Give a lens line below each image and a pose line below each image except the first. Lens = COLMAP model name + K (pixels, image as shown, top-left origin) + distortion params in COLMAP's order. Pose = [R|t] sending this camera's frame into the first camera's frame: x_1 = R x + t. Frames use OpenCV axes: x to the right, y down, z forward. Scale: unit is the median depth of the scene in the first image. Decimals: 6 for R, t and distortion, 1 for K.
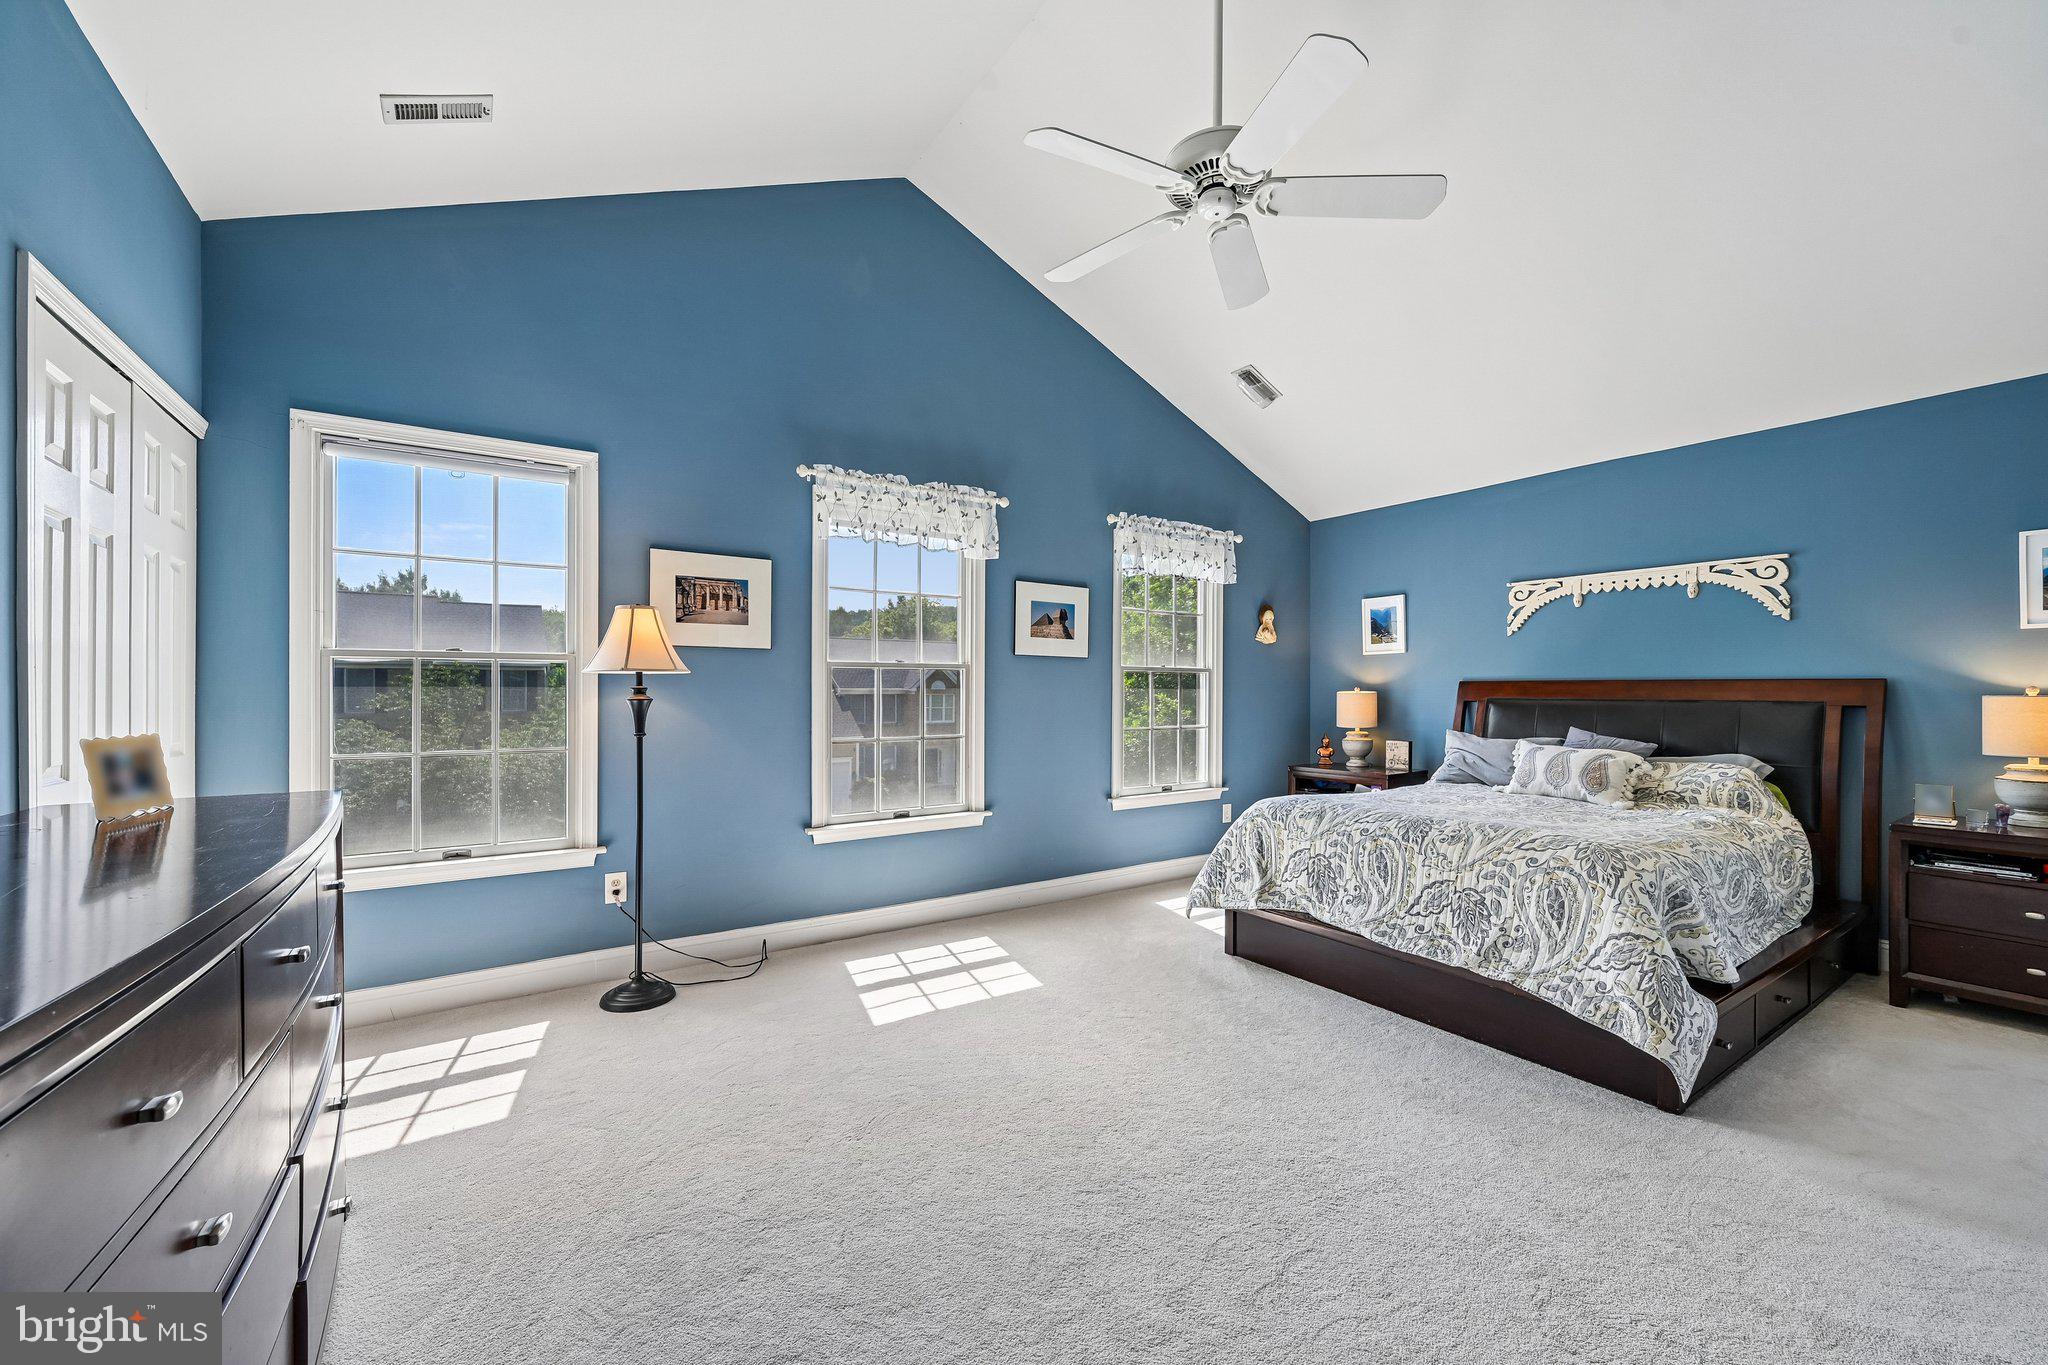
lens RADIAL K [[801.6, 0, 1027.7], [0, 801.6, 691.0], [0, 0, 1]] dist [-0.001756, 0.000024]
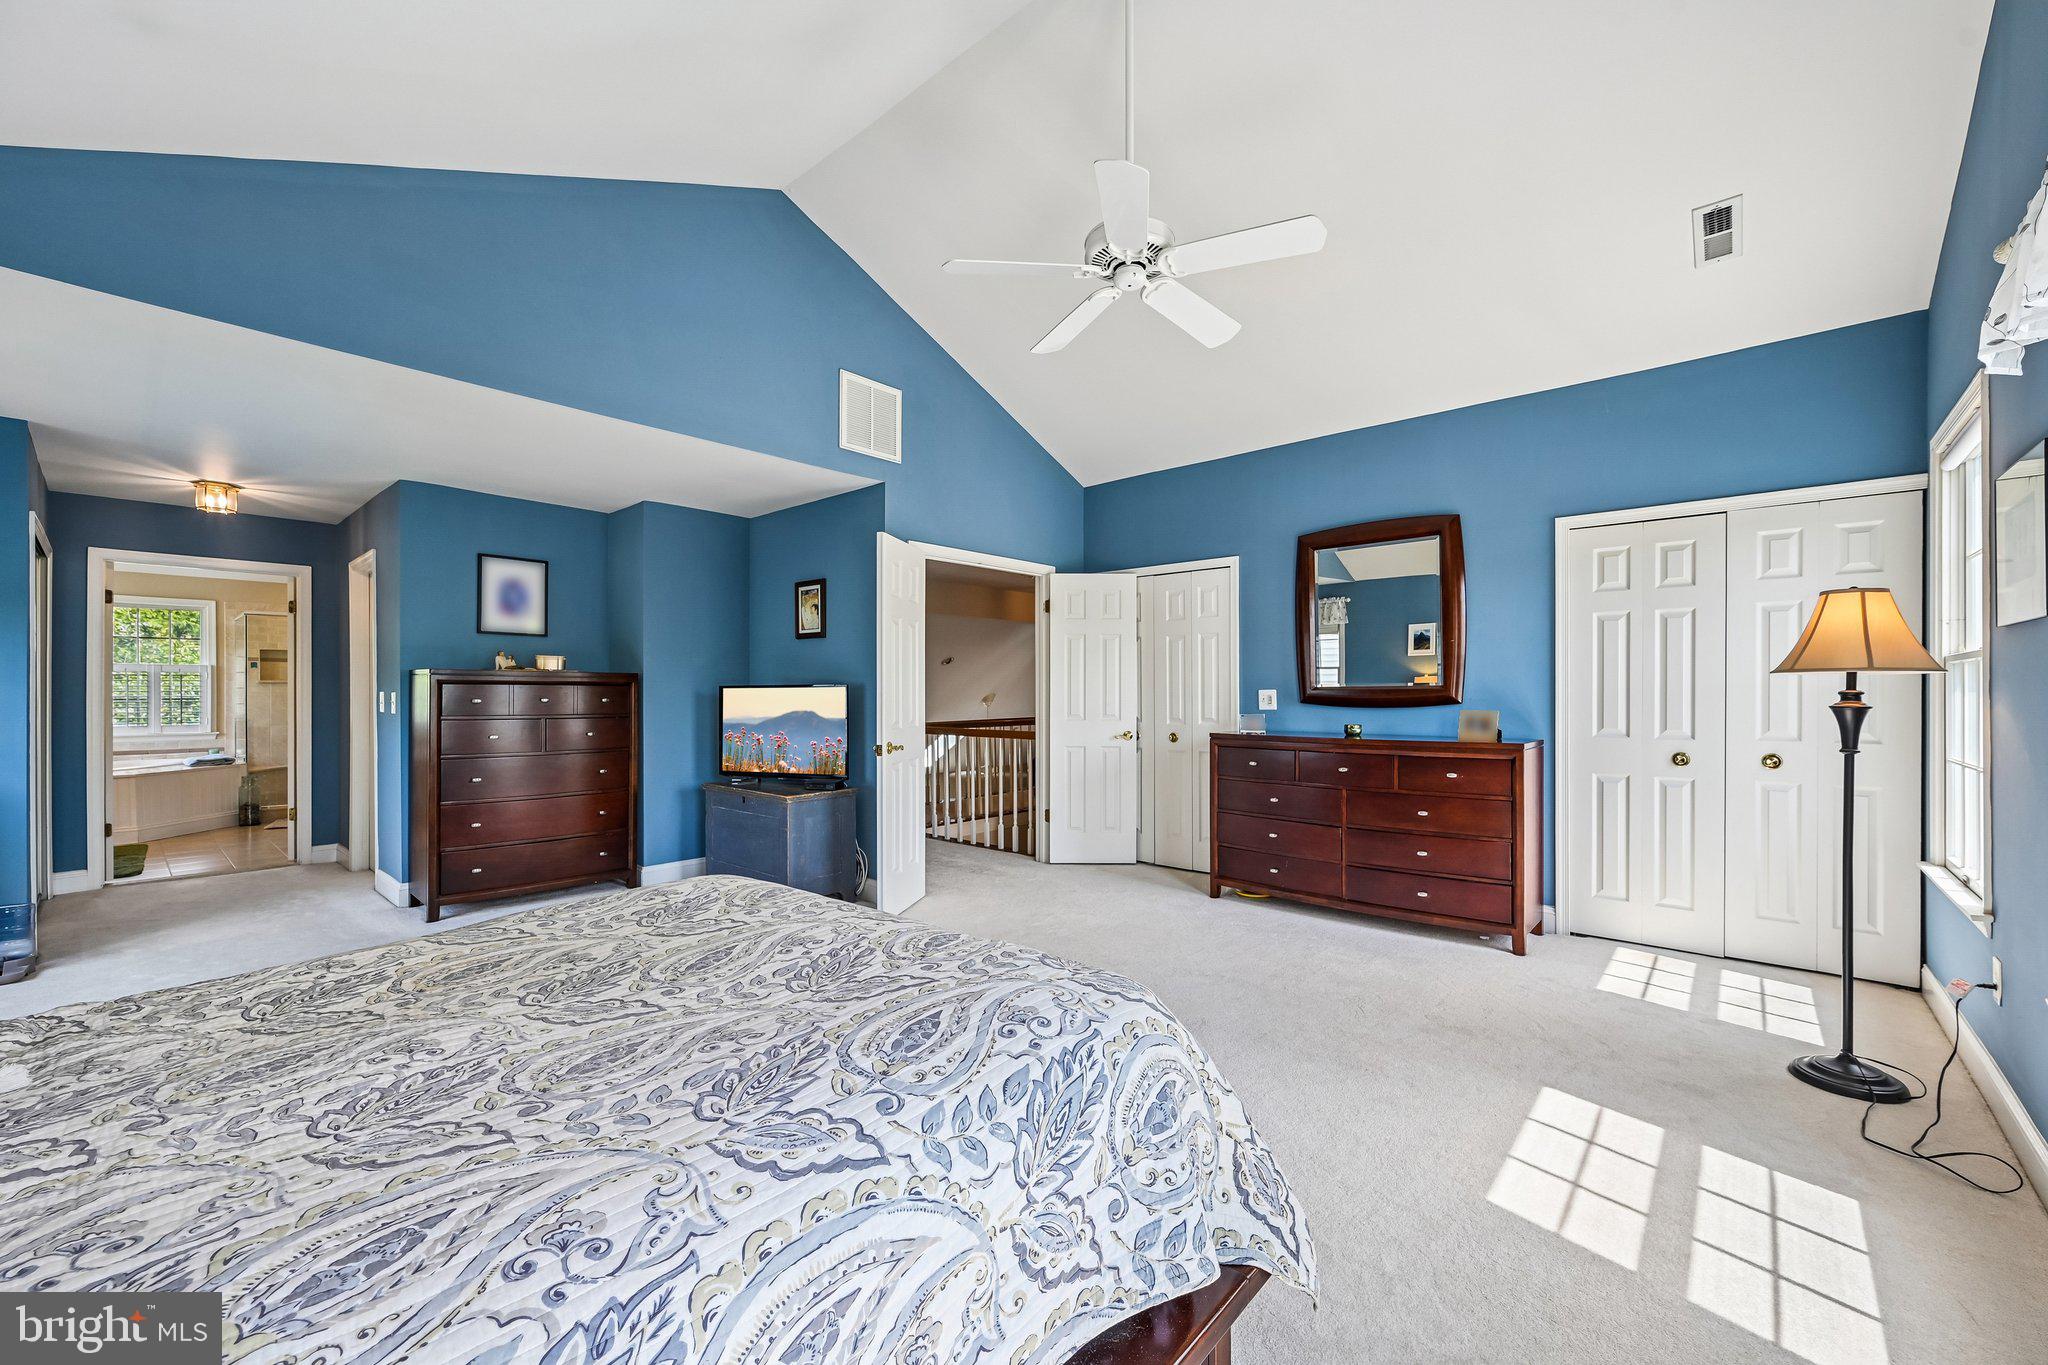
lens RADIAL K [[801.6, 0, 1027.7], [0, 801.6, 691.0], [0, 0, 1]] dist [-0.001756, 0.000024]
pose [[-0.967355, -0.001249, -0.253420, 0.408136], [-0.001943, 0.999995, 0.002488, -0.005108], [0.253416, 0.002899, -0.967353, 1.230408]]
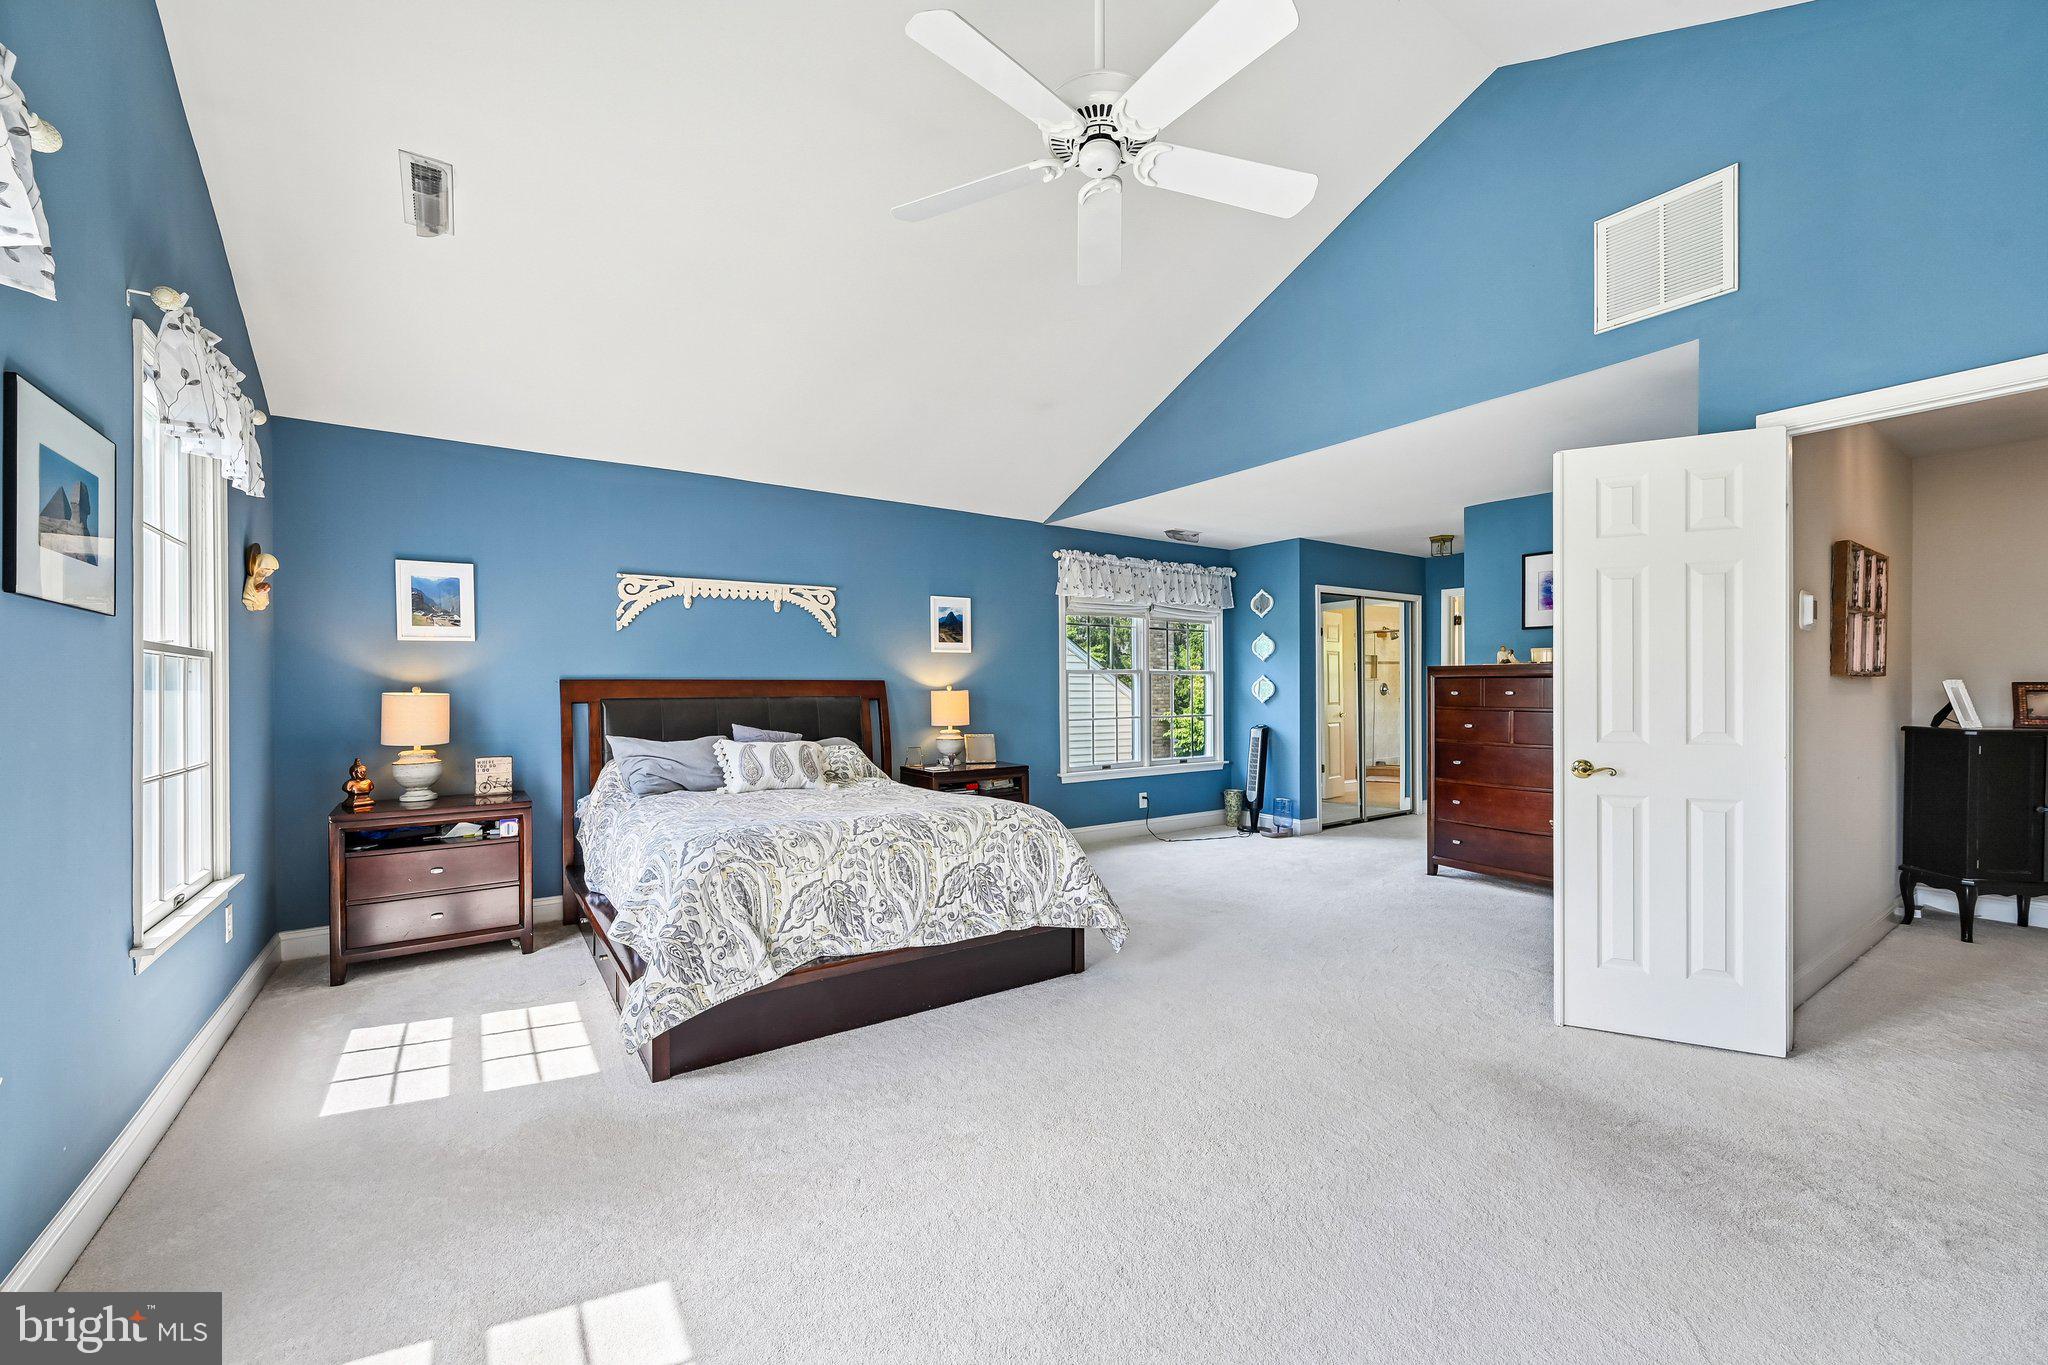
lens RADIAL K [[818.0, 0, 1020.4], [0, 818.0, 692.9], [0, 0, 1]] dist [-0.000317, -0.000040]
pose [[-0.010076, -0.008477, 0.999913, -0.413792], [0.006861, 0.999940, 0.008546, -0.002958], [-0.999926, 0.006946, -0.010017, 0.656399]]
